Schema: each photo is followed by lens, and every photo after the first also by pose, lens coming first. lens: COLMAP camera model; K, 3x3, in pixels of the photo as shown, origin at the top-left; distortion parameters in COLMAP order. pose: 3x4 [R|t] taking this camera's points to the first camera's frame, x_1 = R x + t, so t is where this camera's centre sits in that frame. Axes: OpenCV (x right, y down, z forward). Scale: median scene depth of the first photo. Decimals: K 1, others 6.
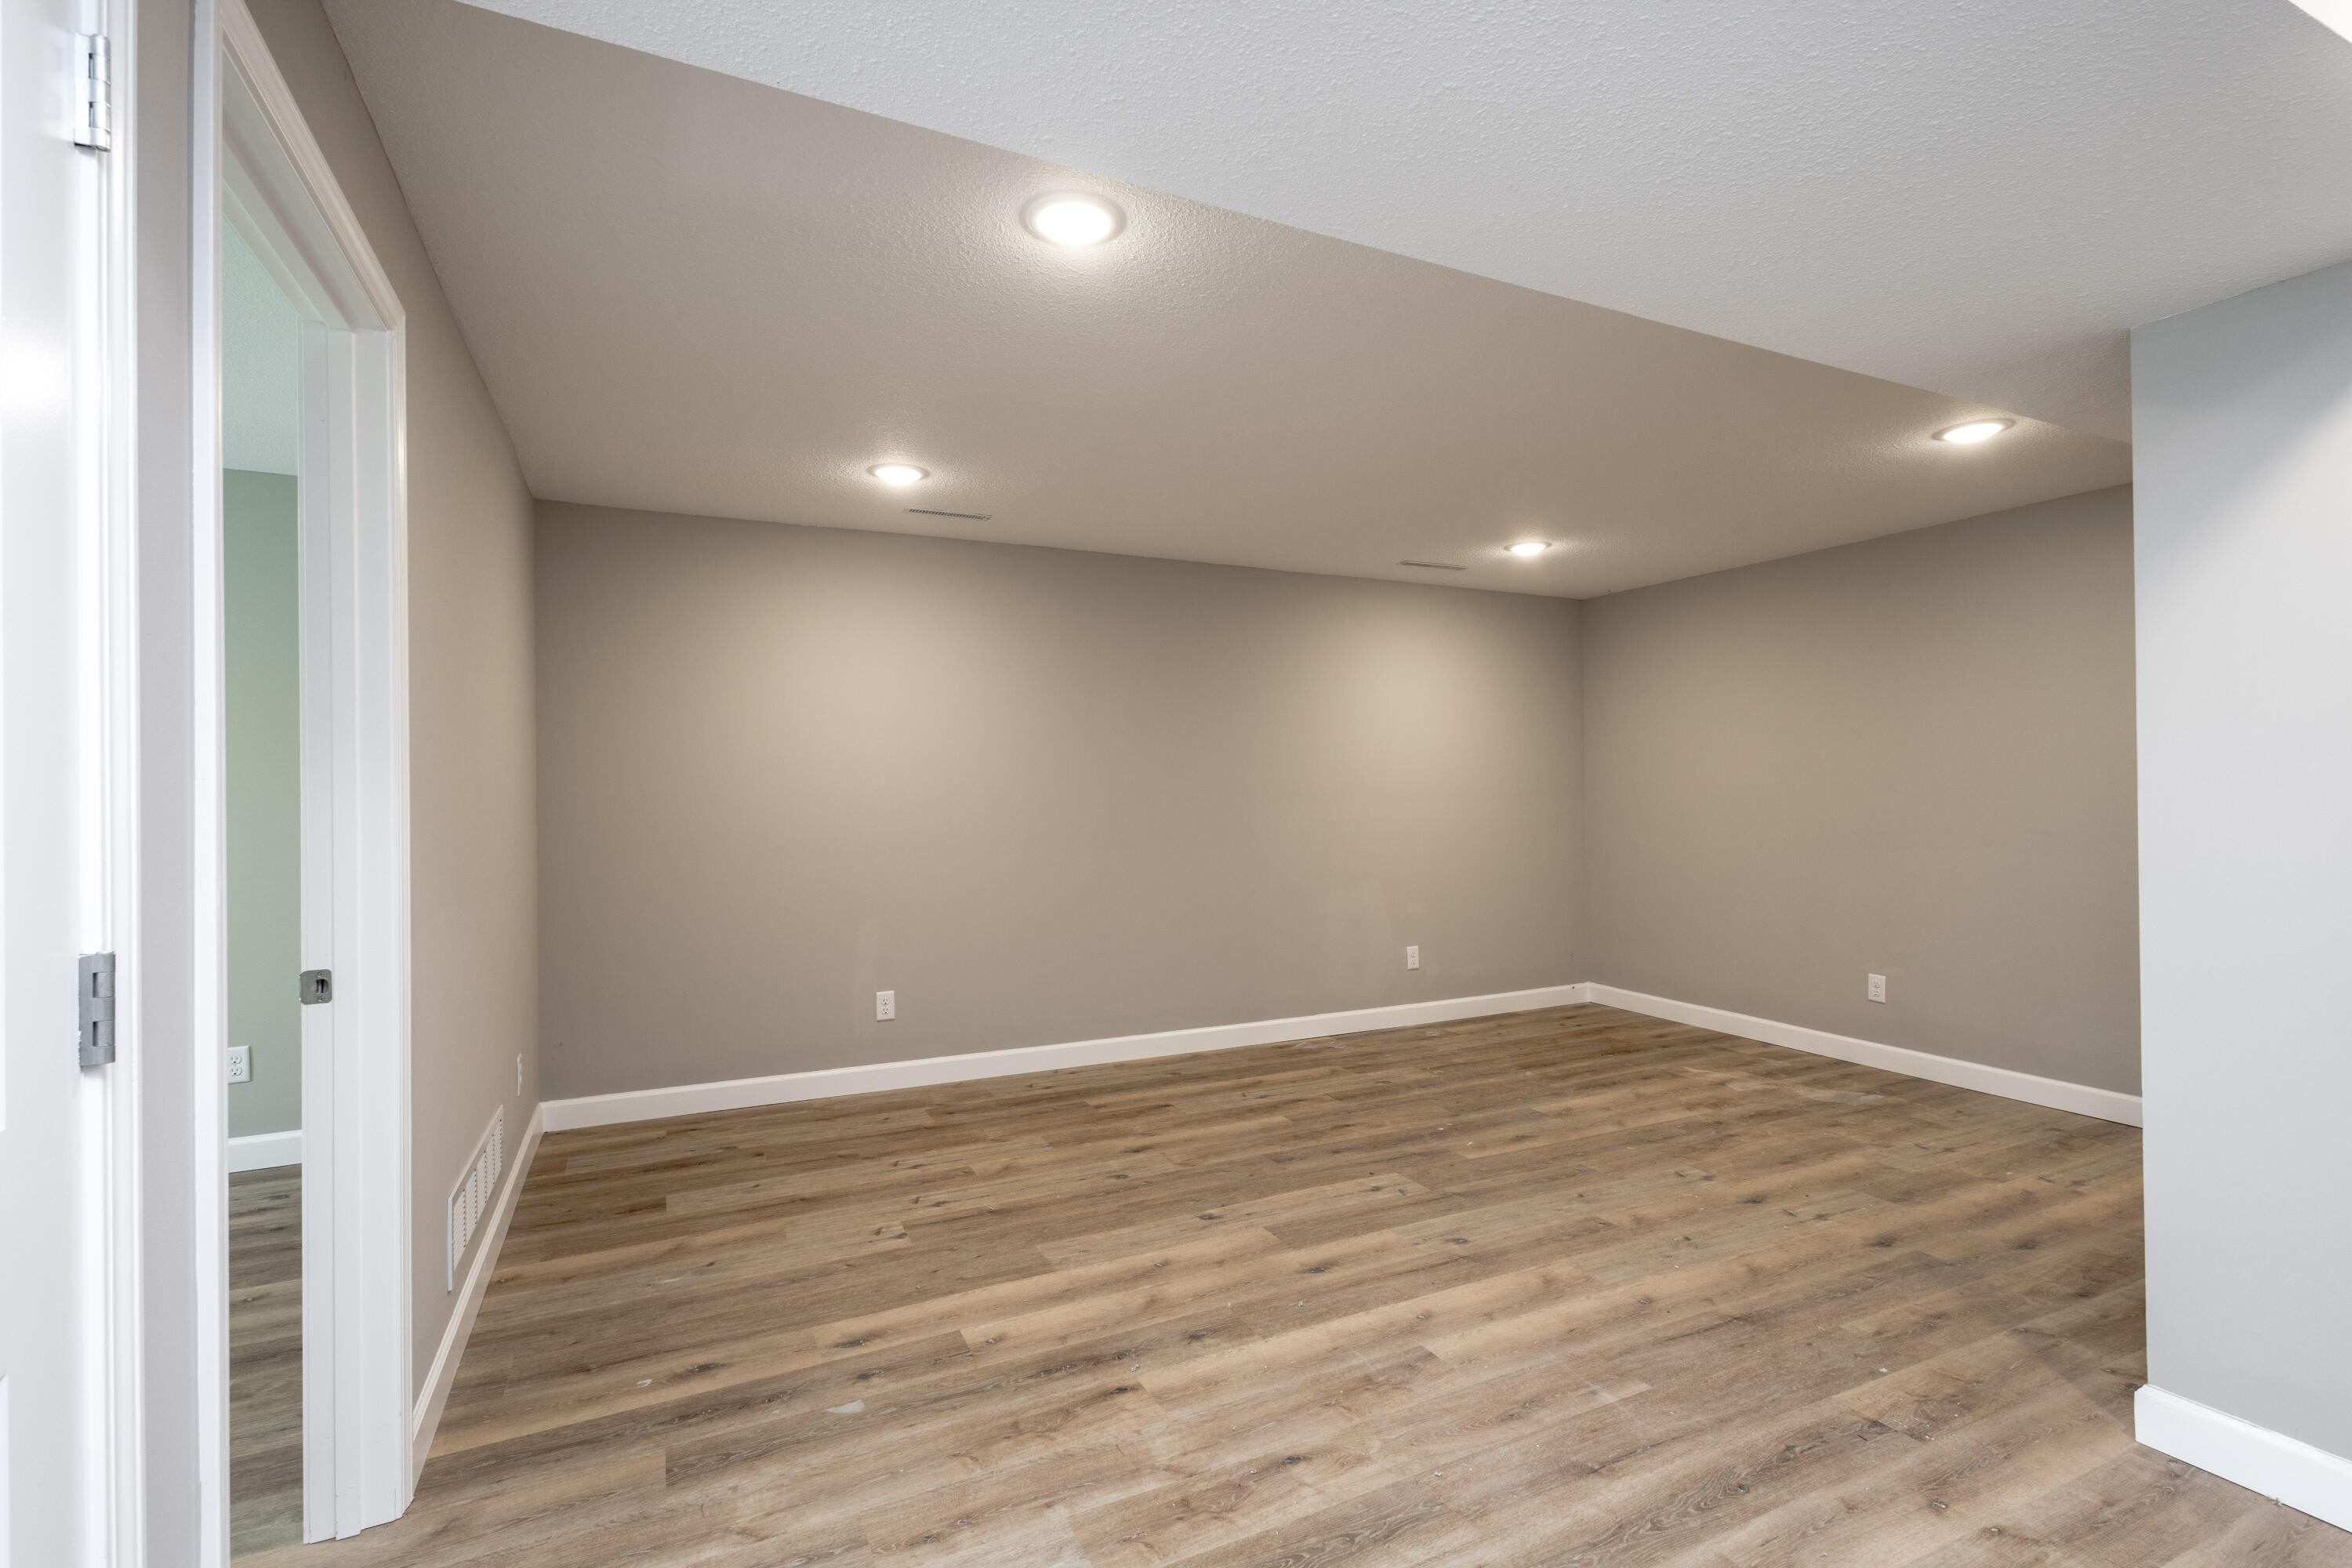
lens RADIAL K [[1097.0, 0, 1170.0], [0, 1097.0, 789.8], [0, 0, 1]] dist [0.020826, -0.008718]
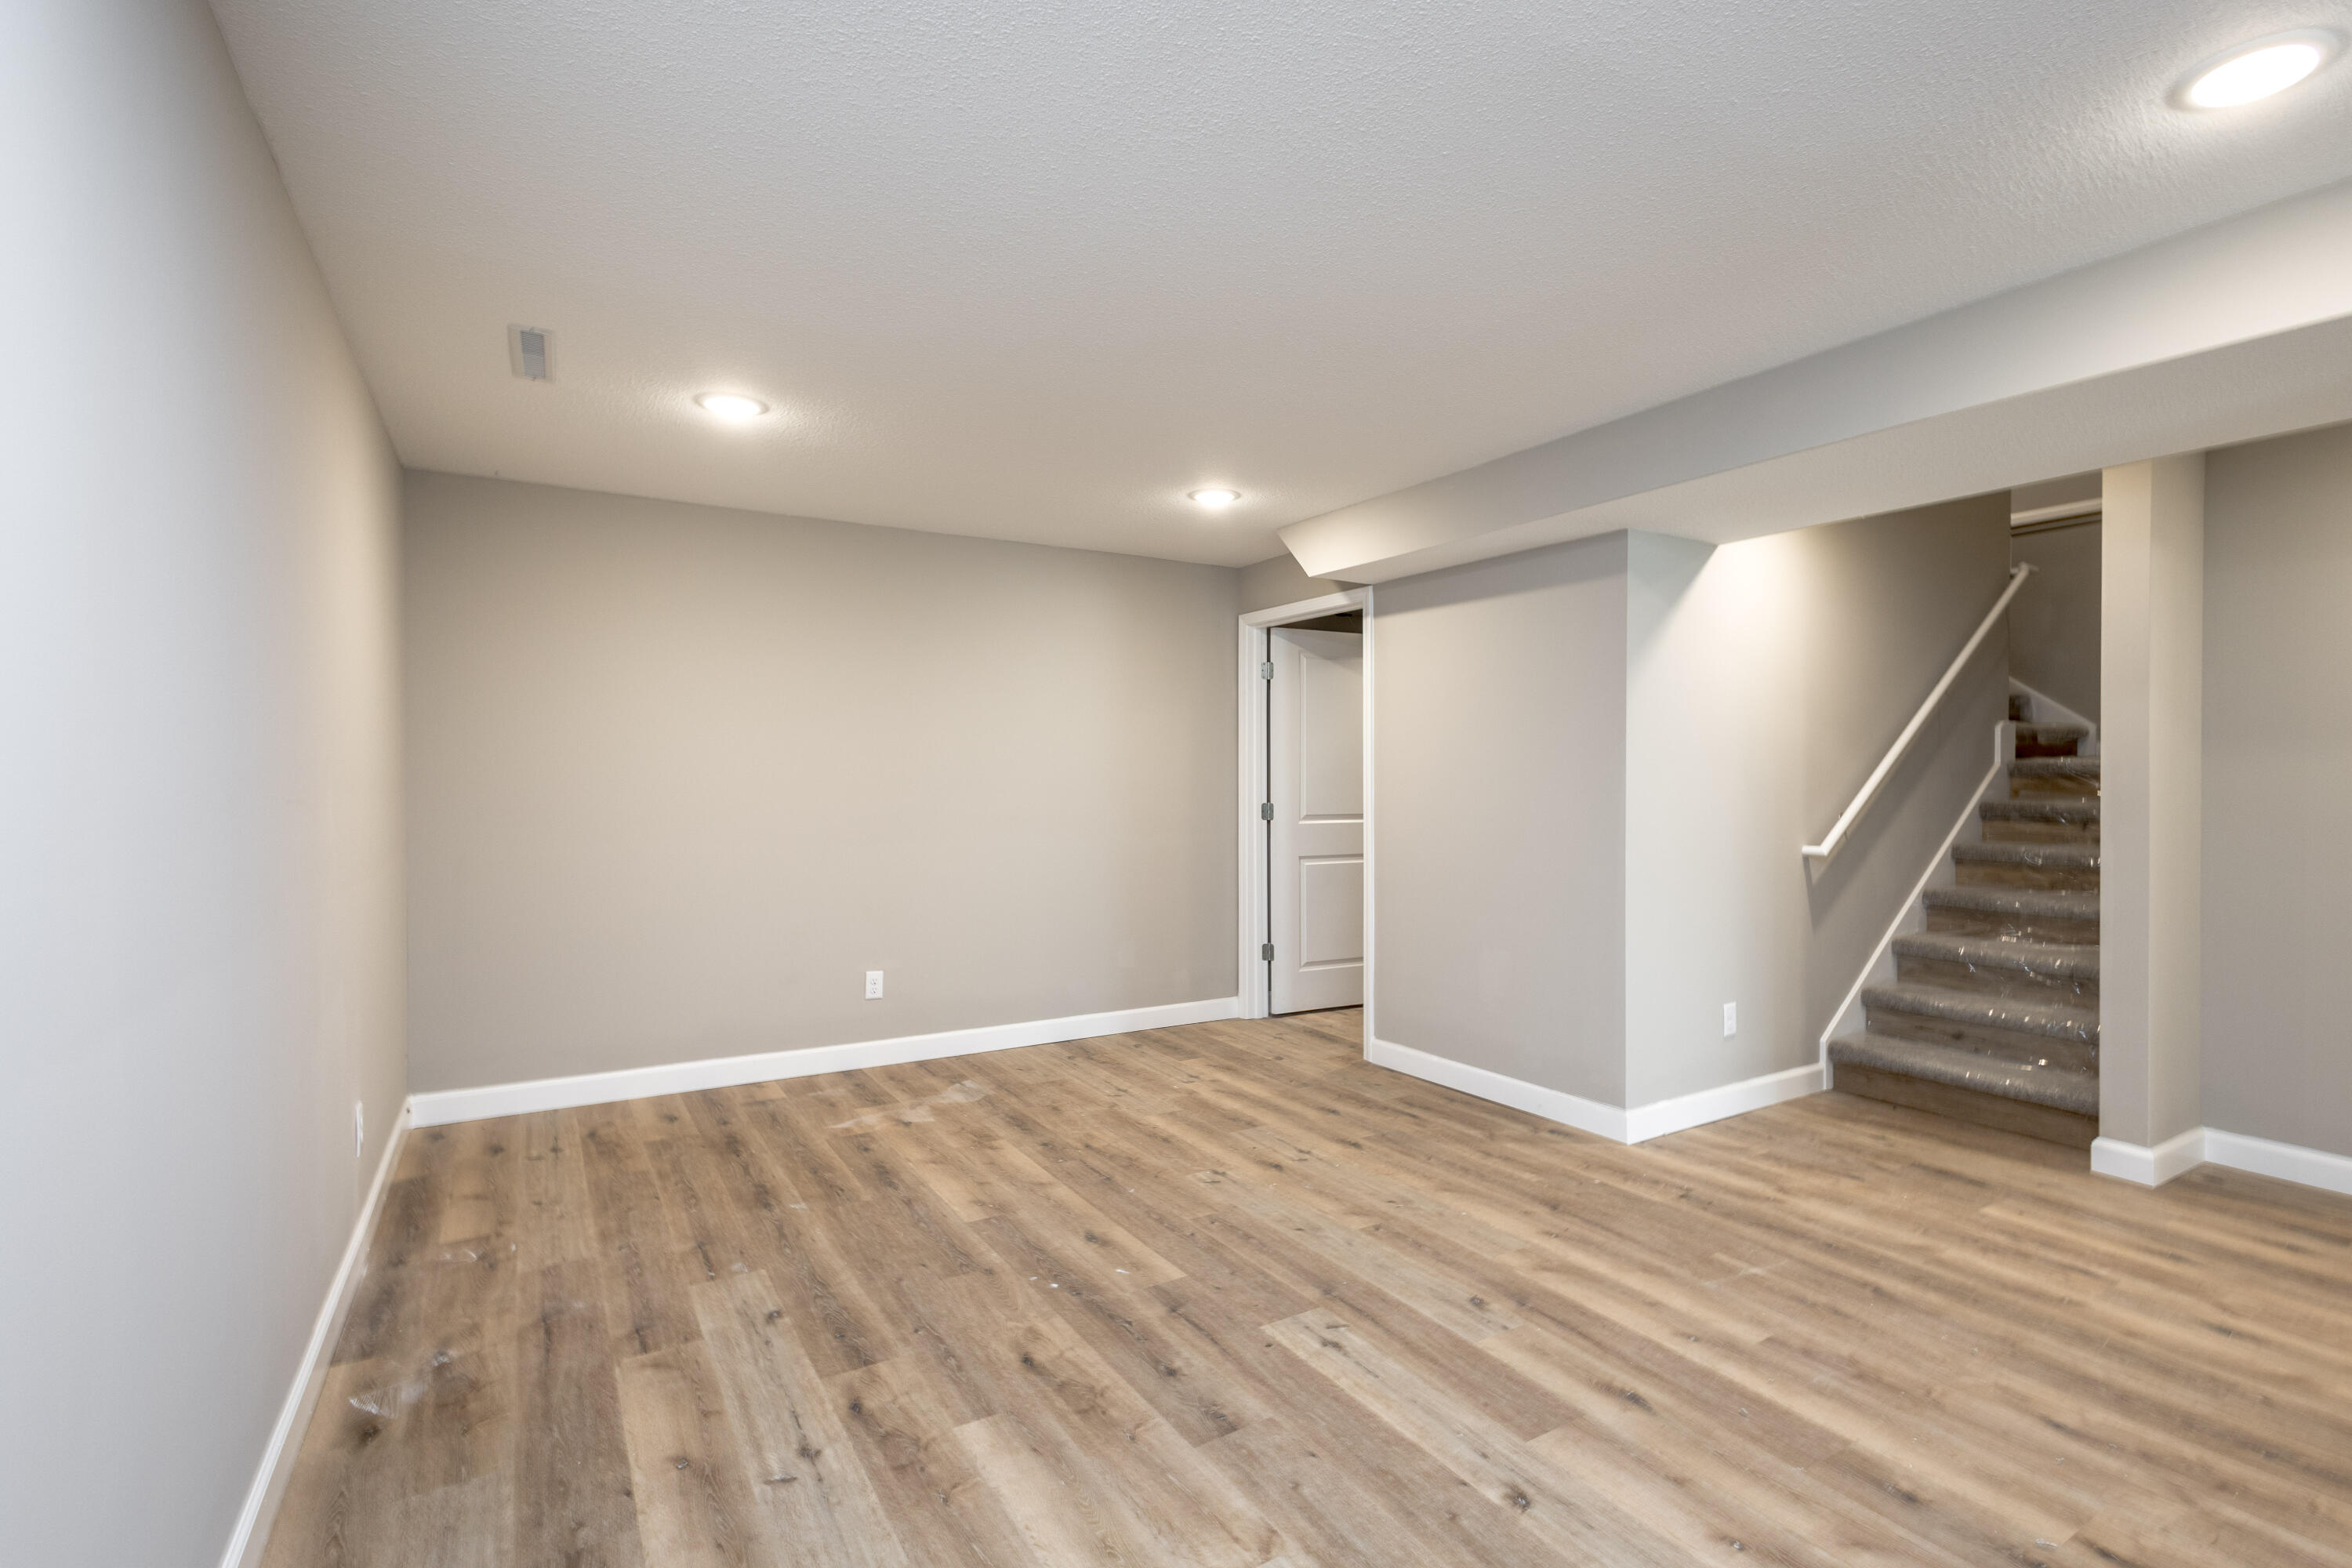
lens RADIAL K [[1097.0, 0, 1207.0], [0, 1097.0, 770.9], [0, 0, 1]] dist [0.020826, -0.008718]
pose [[-0.118485, 0.015840, 0.992830, -0.514382], [-0.002824, 0.999863, -0.016289, 0.010027], [-0.992952, -0.004734, -0.118424, 1.185312]]
